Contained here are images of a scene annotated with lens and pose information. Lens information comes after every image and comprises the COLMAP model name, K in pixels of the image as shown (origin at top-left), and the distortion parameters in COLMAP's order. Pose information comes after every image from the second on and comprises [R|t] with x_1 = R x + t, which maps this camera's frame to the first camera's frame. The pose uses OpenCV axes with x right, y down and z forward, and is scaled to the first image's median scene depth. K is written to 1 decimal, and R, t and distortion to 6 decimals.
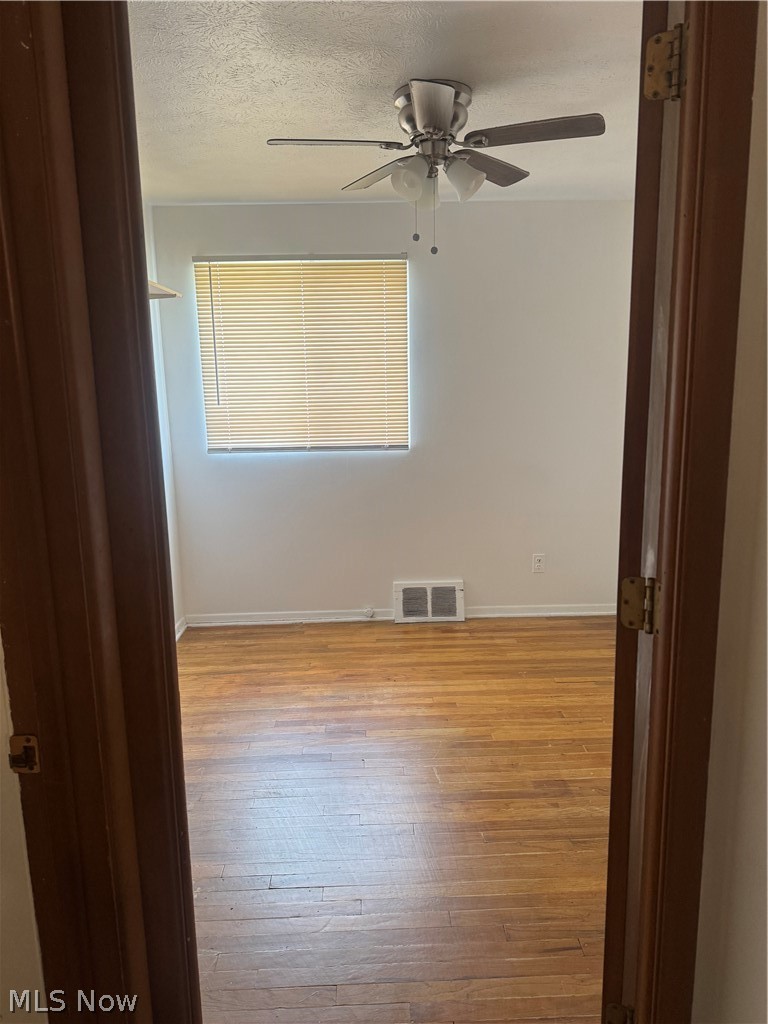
lens RADIAL K [[713.5, 0, 392.8], [0, 713.5, 517.2], [0, 0, 1]] dist [0.060540, -0.076734]
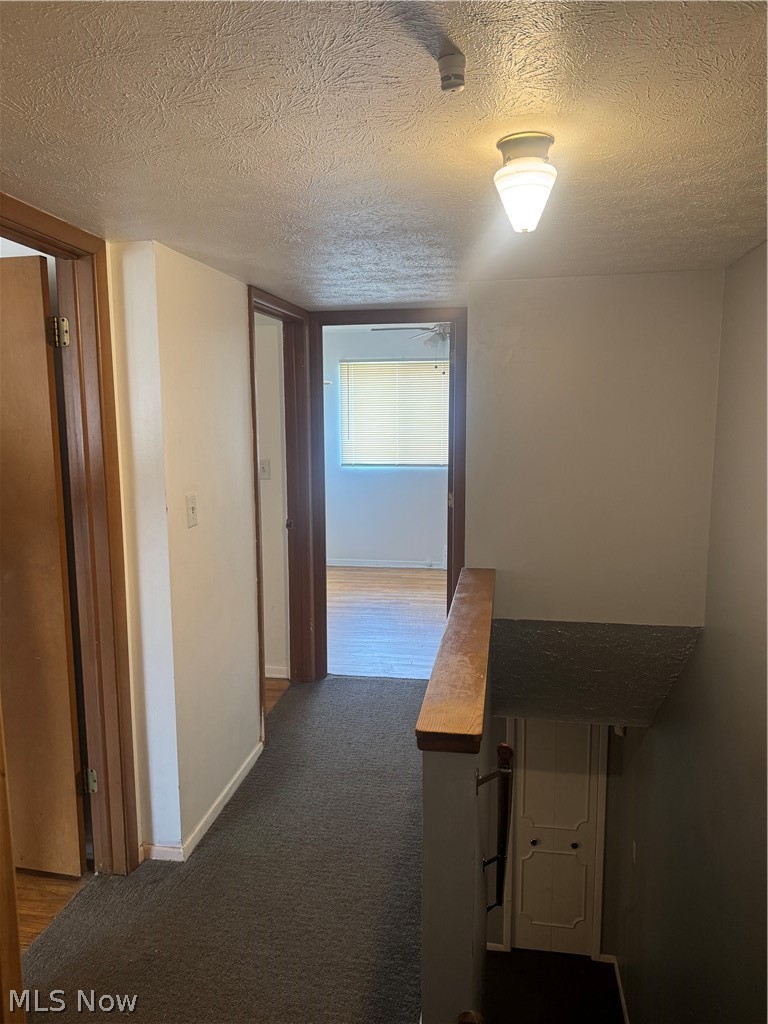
lens RADIAL K [[713.5, 0, 392.8], [0, 713.5, 517.2], [0, 0, 1]] dist [0.060540, -0.076734]
pose [[0.981242, 0.040877, -0.188398, 0.217549], [-0.049622, 0.997887, -0.041940, 0.110349], [0.186285, 0.050502, 0.981197, -0.751372]]
